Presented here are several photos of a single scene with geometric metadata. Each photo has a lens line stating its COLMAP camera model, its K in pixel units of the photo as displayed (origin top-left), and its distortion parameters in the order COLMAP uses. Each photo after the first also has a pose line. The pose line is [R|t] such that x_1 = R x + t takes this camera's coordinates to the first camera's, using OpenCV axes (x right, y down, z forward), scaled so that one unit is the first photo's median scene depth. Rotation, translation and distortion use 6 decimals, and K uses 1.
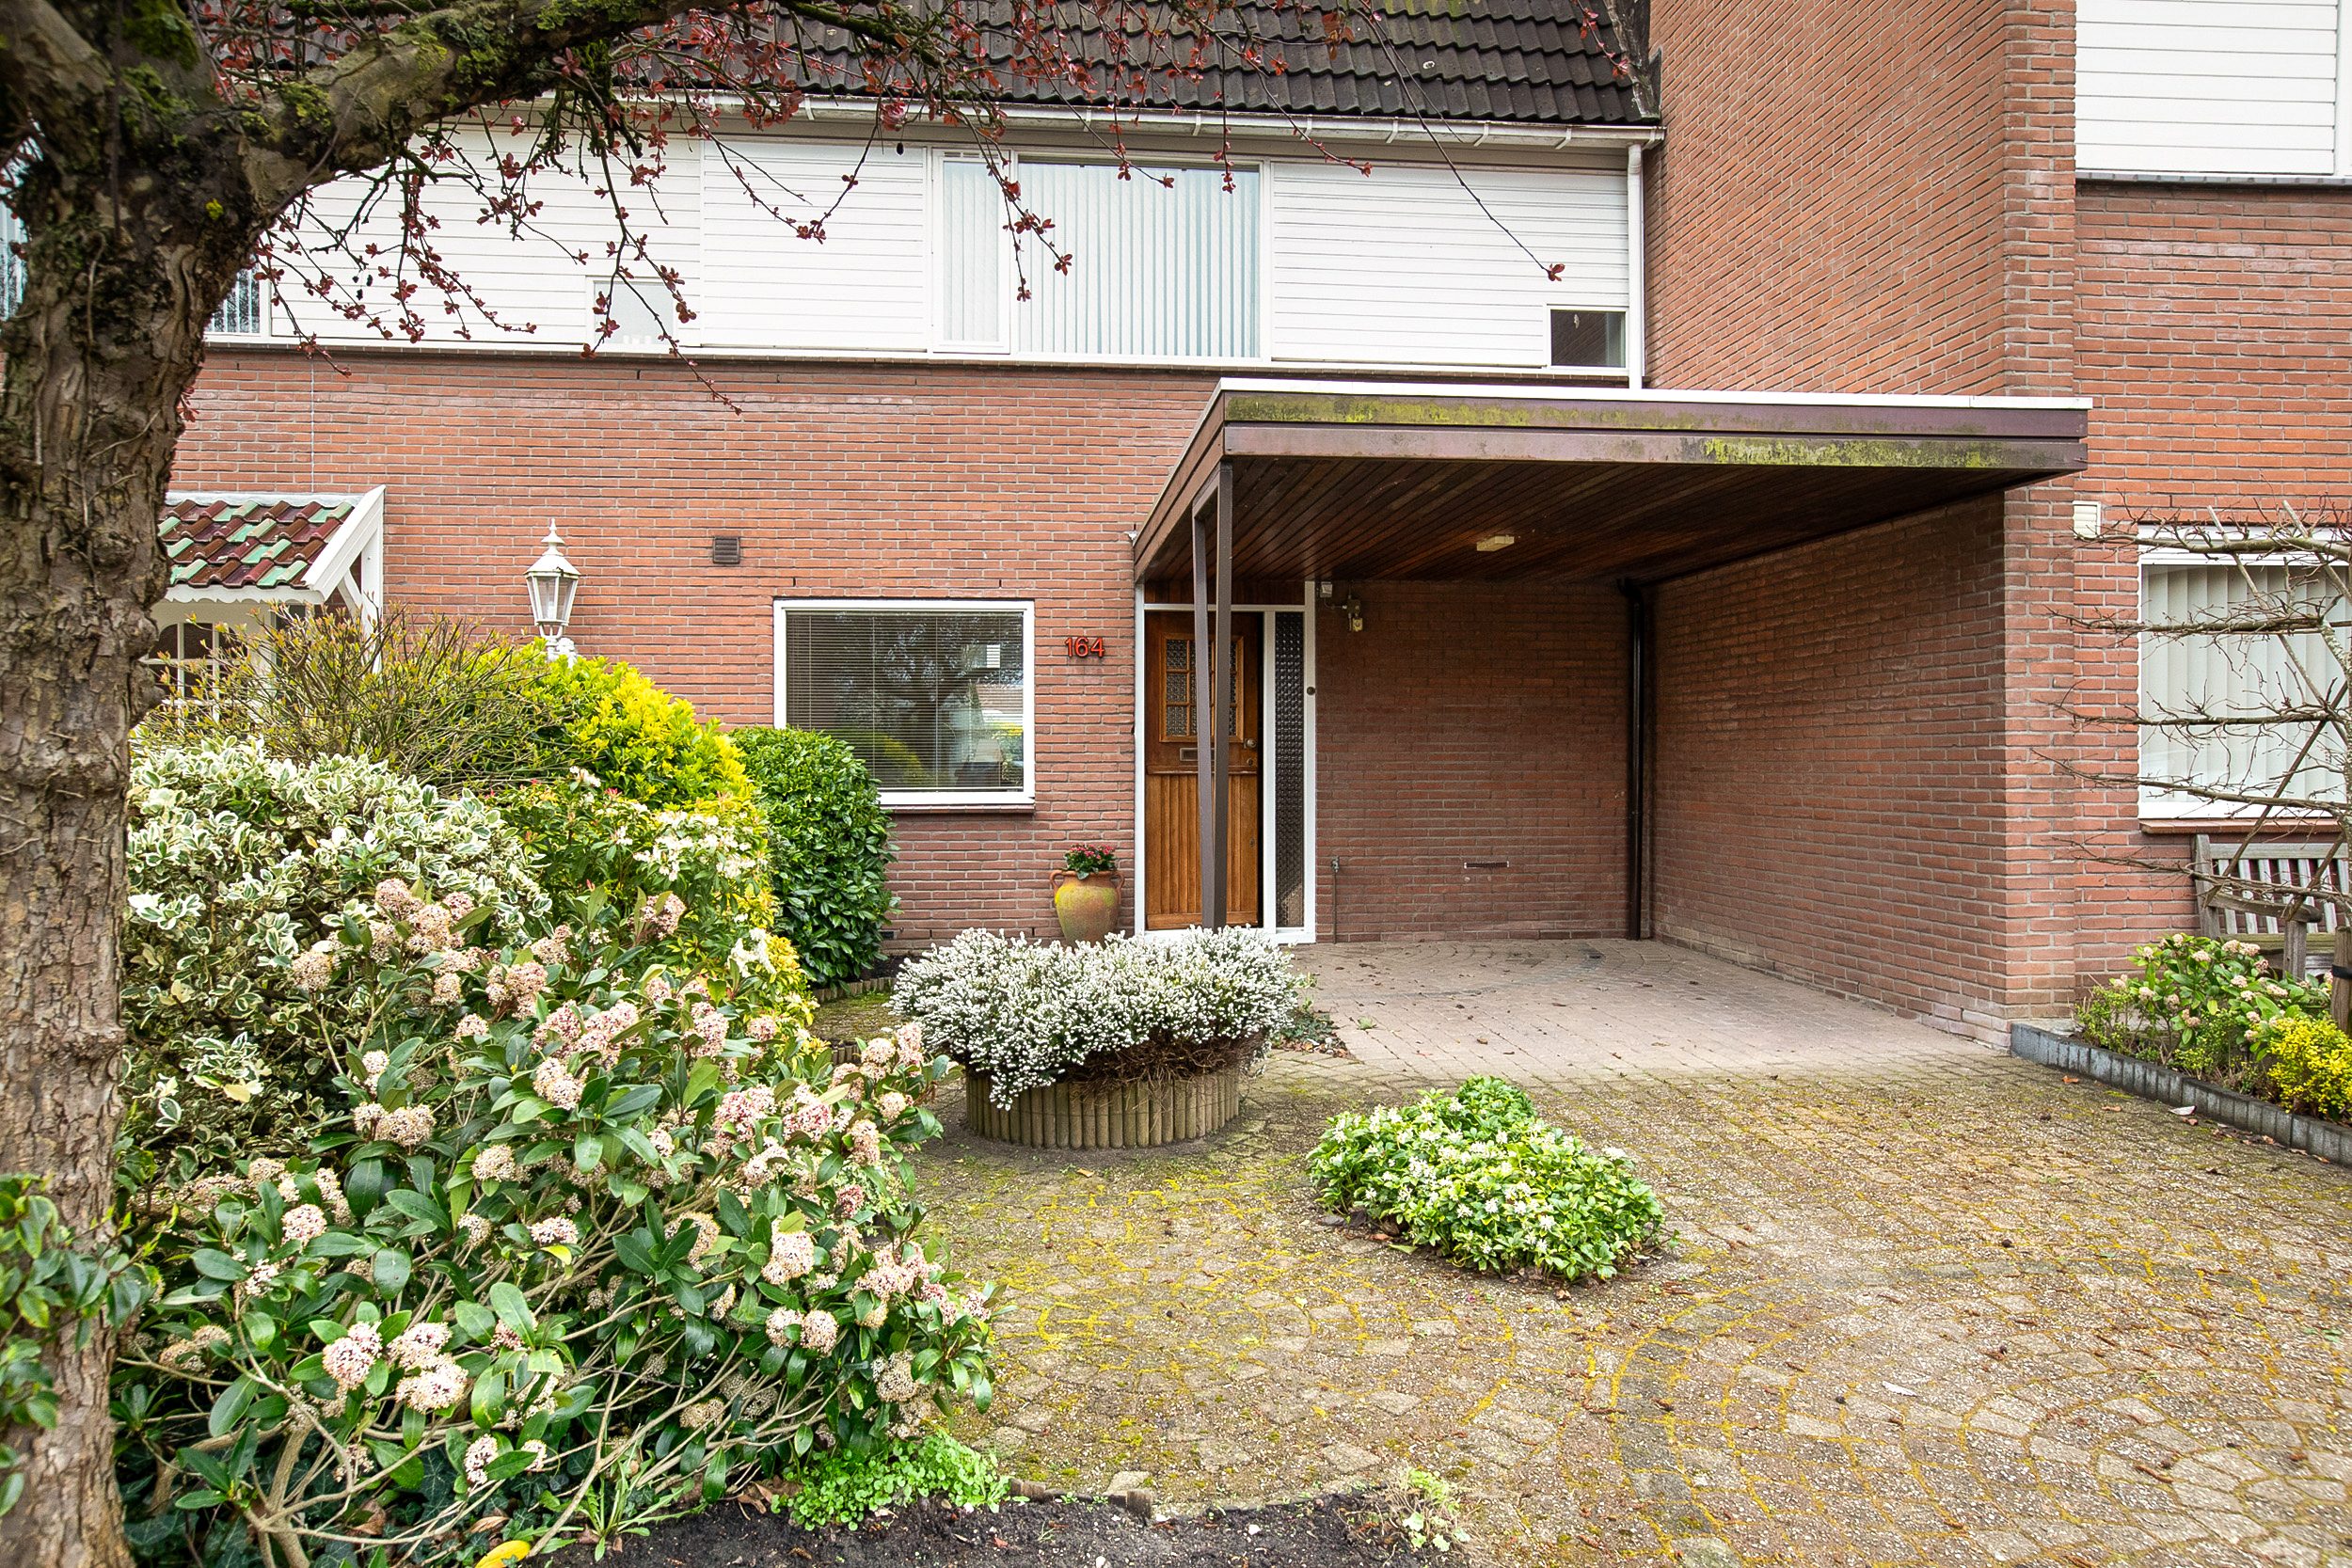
lens RADIAL K [[1593.1, 0, 1180.8], [0, 1593.1, 731.0], [0, 0, 1]] dist [-0.005269, 0.005520]
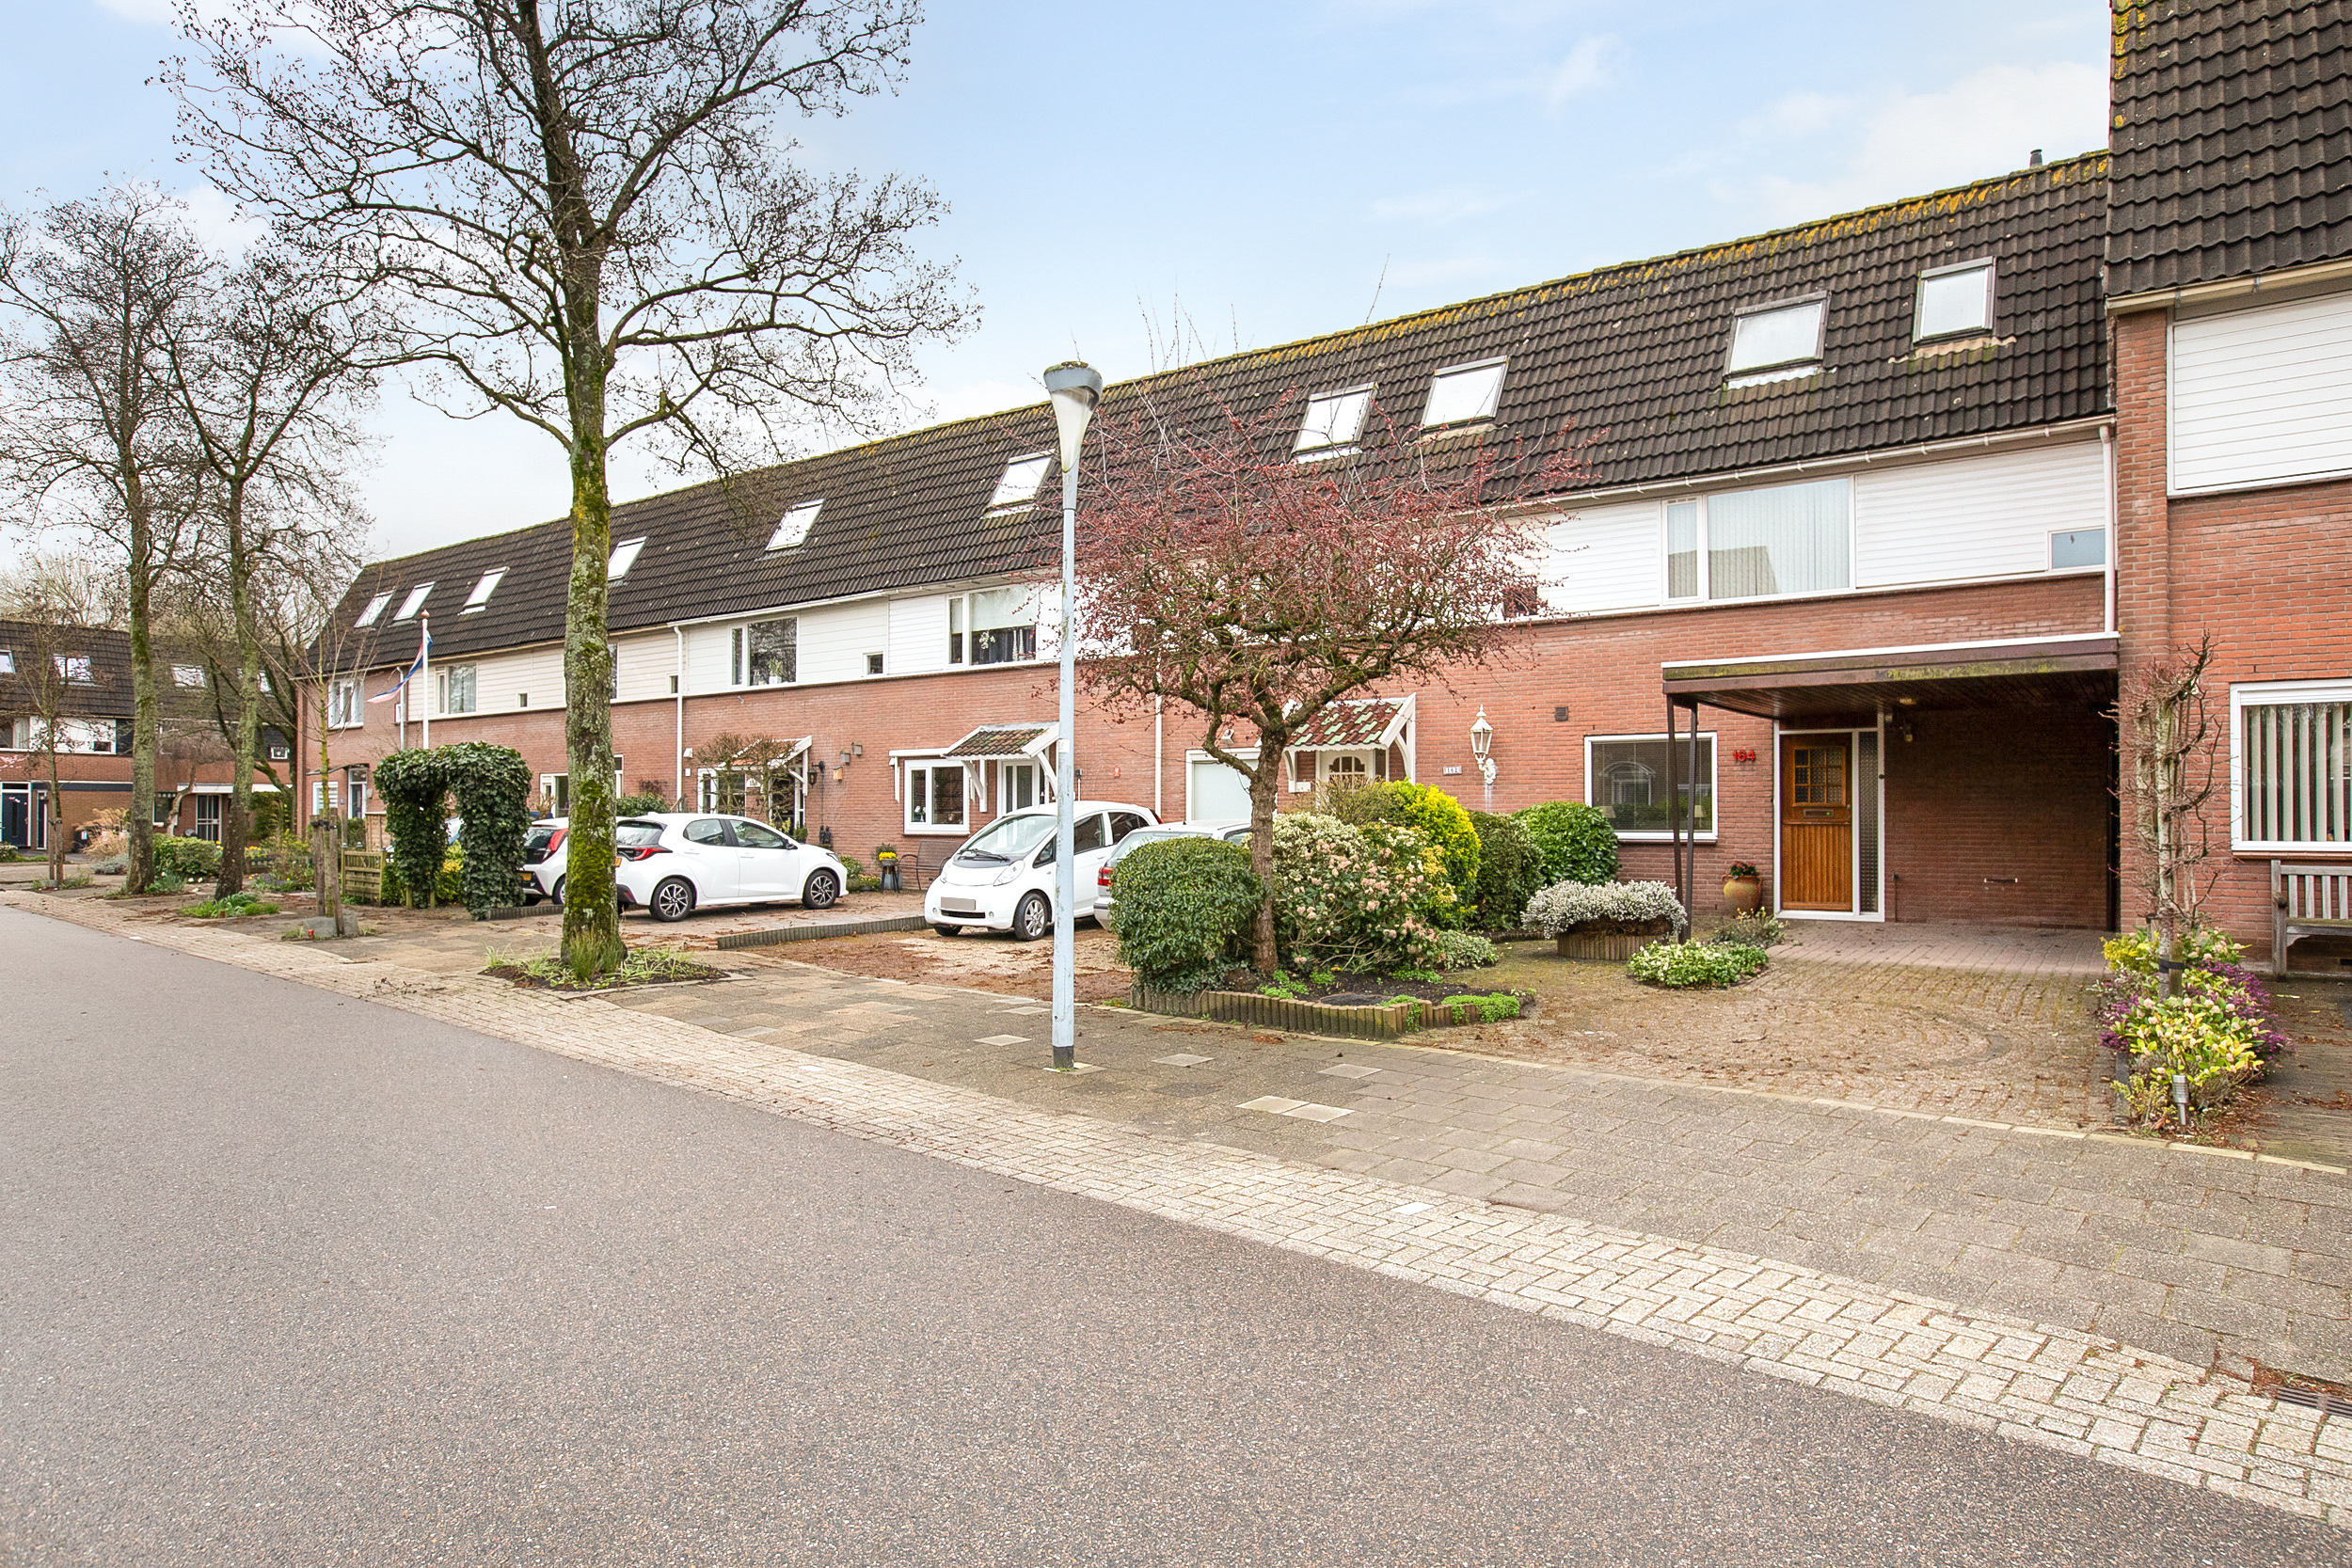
lens RADIAL K [[1323.1, 0, 1174.0], [0, 1323.1, 790.5], [0, 0, 1]] dist [-0.001289, 0.000084]
pose [[0.741577, -0.011501, -0.670770, 0.525858], [0.011121, 0.999926, -0.004851, -0.012915], [0.670776, -0.003862, 0.741650, -0.646020]]
